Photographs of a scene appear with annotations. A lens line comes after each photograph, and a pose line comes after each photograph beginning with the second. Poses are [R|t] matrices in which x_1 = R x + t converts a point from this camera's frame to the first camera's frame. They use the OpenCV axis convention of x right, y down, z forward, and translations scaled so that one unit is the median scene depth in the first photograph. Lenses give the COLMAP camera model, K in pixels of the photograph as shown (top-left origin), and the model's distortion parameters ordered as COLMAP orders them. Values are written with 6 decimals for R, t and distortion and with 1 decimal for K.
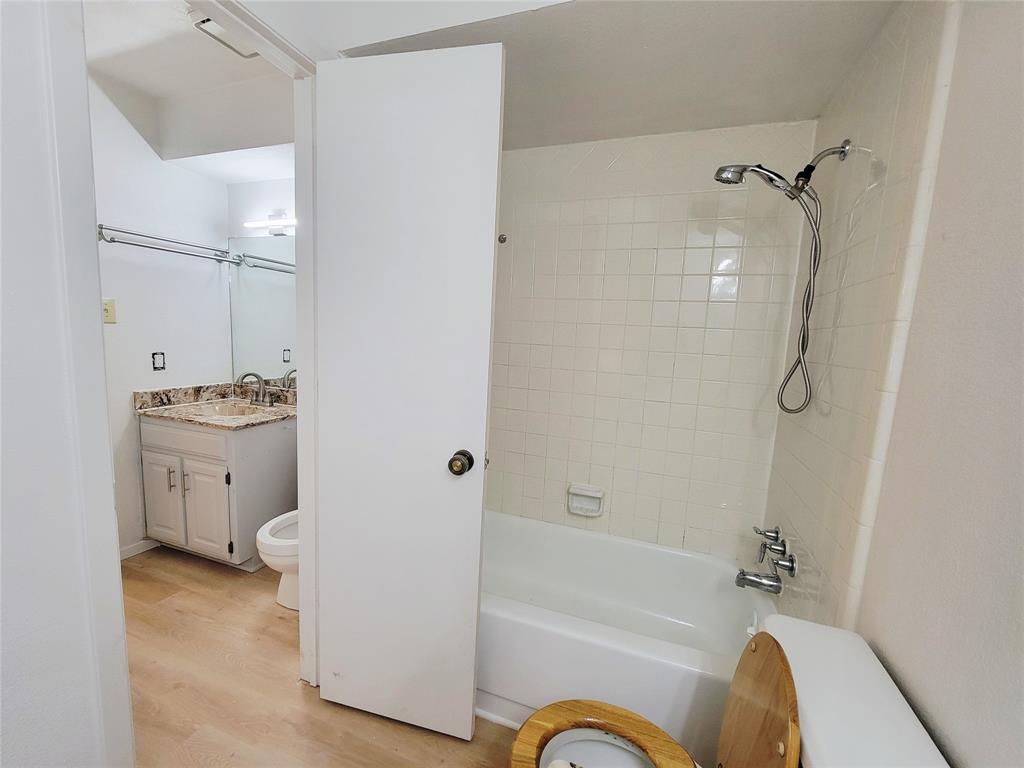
lens RADIAL K [[418.1, 0, 509.7], [0, 418.1, 388.2], [0, 0, 1]] dist [-0.001496, -0.000222]
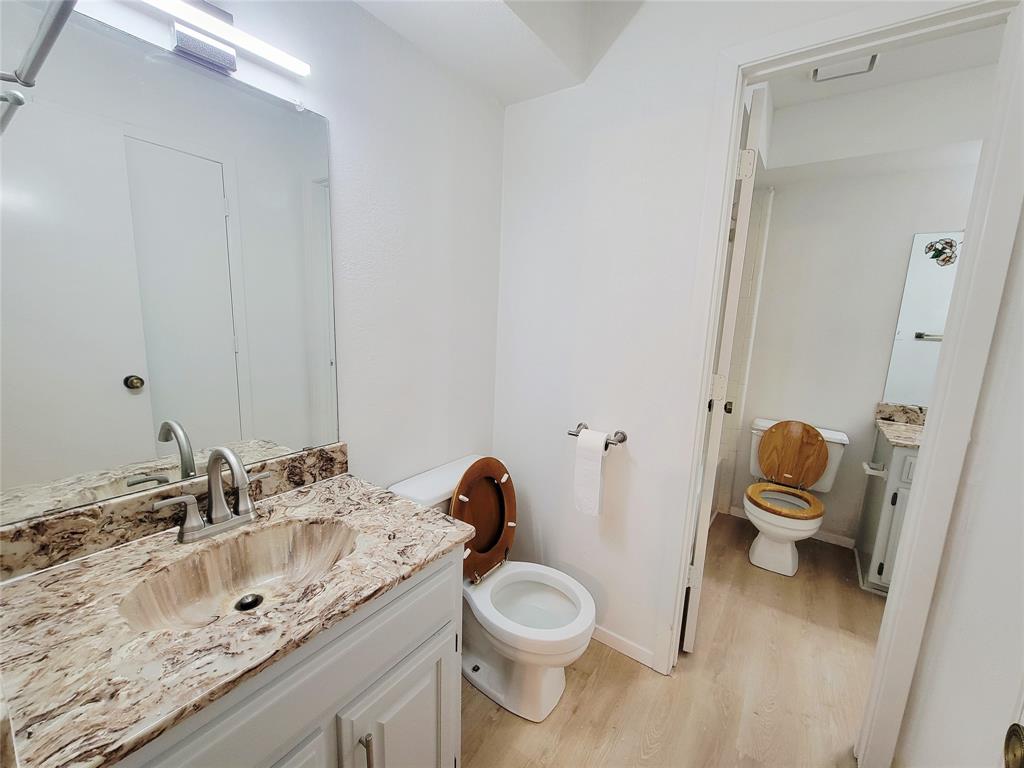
lens RADIAL K [[417.8, 0, 515.6], [0, 417.8, 384.8], [0, 0, 1]] dist [-0.000327, -0.000362]
pose [[0.267775, -0.201874, 0.942095, -1.631240], [0.091898, 0.978697, 0.183596, -0.251103], [-0.959089, 0.037414, 0.280622, 1.203458]]
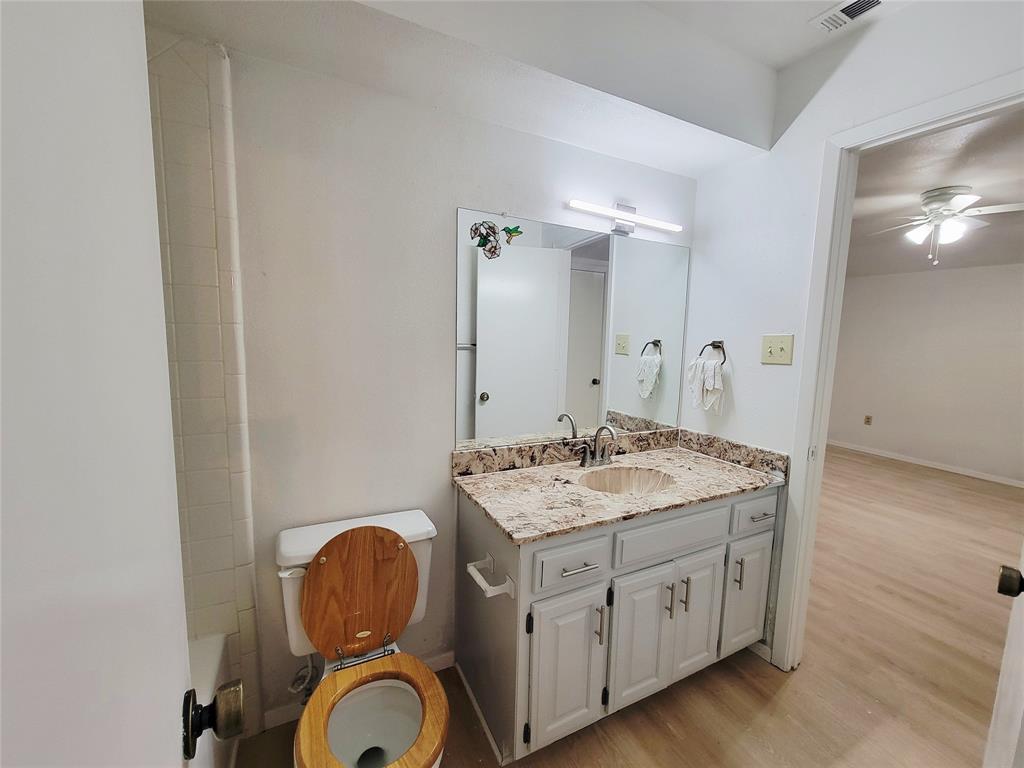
lens RADIAL K [[417.8, 0, 515.6], [0, 417.8, 384.8], [0, 0, 1]] dist [-0.000327, -0.000362]
pose [[-0.729798, -0.150480, 0.666896, -0.484315], [0.021640, 0.969902, 0.242532, -0.191175], [-0.683320, 0.191431, -0.704577, 0.917504]]
